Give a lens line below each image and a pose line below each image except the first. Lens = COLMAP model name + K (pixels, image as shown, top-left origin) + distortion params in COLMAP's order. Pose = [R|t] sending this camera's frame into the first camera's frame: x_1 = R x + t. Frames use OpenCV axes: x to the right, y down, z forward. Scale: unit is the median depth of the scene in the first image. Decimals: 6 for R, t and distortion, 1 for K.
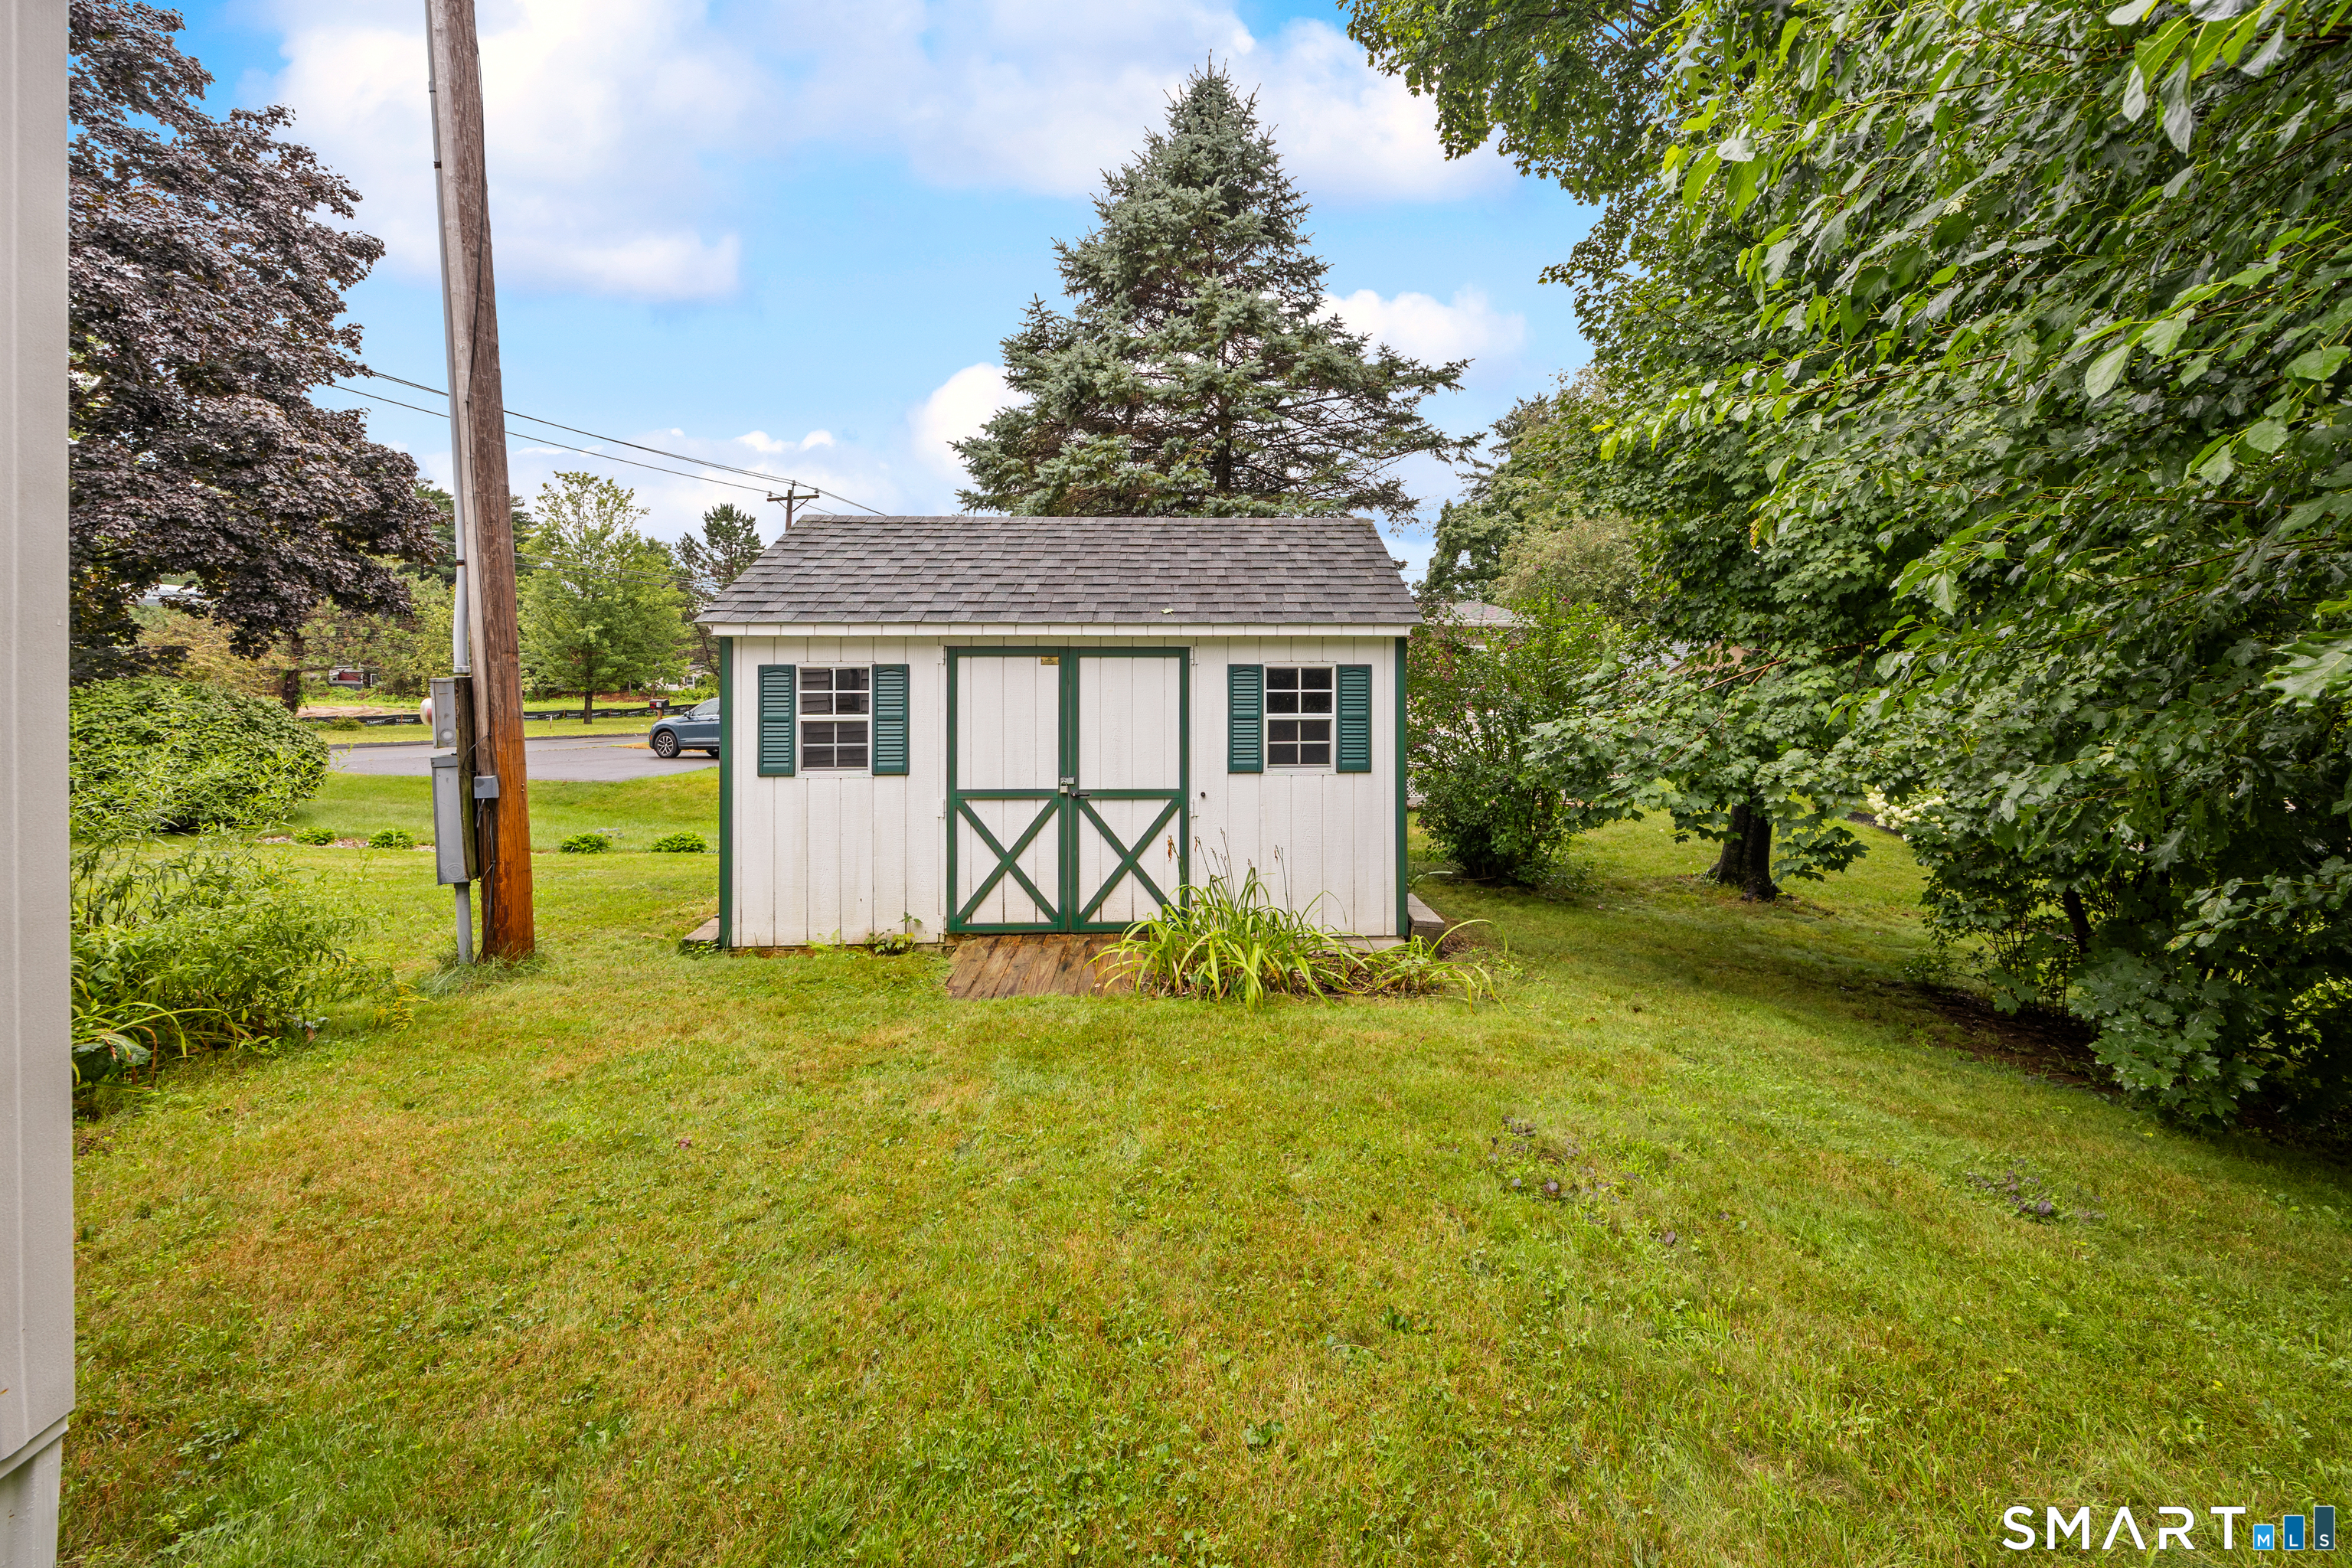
lens RADIAL K [[954.0, 0, 1176.7], [0, 954.0, 716.4], [0, 0, 1]] dist [-0.005627, 0.000133]
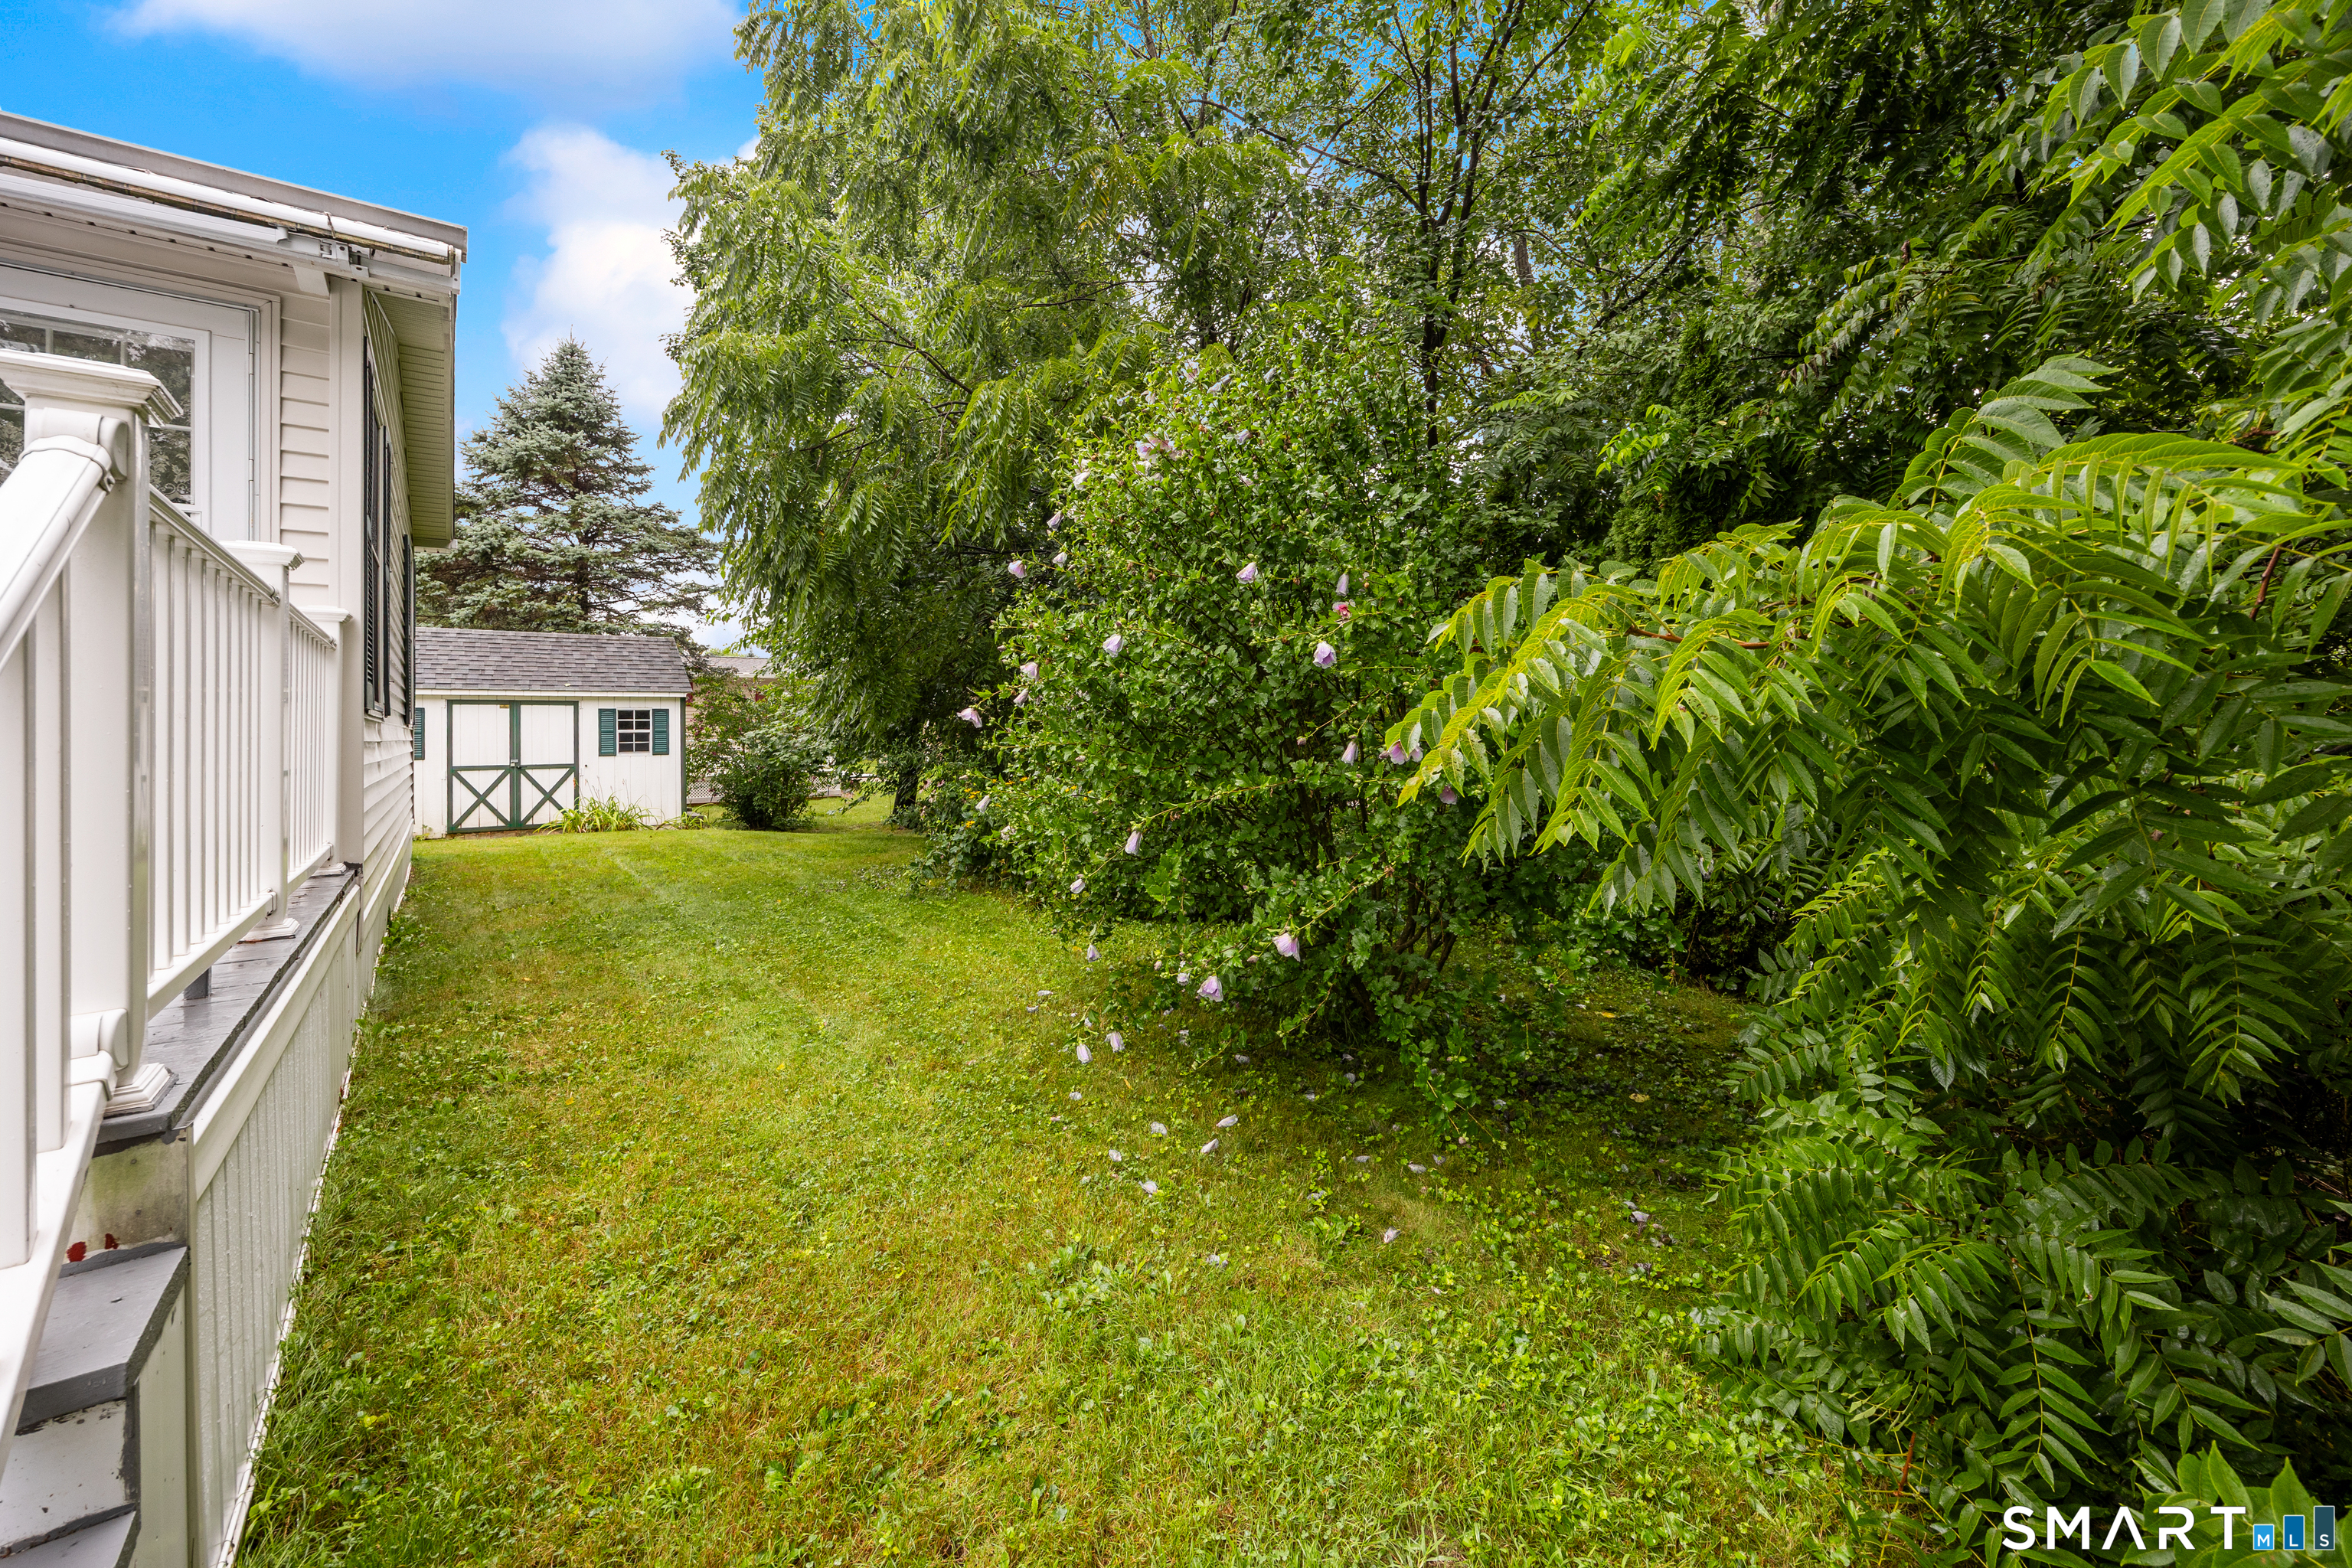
lens RADIAL K [[954.0, 0, 1176.7], [0, 954.0, 716.4], [0, 0, 1]] dist [-0.005627, 0.000133]
pose [[0.803995, 0.000635, 0.594636, -0.190785], [0.024011, 0.999149, -0.033533, 0.075062], [-0.594152, 0.041238, 0.803295, -1.675455]]
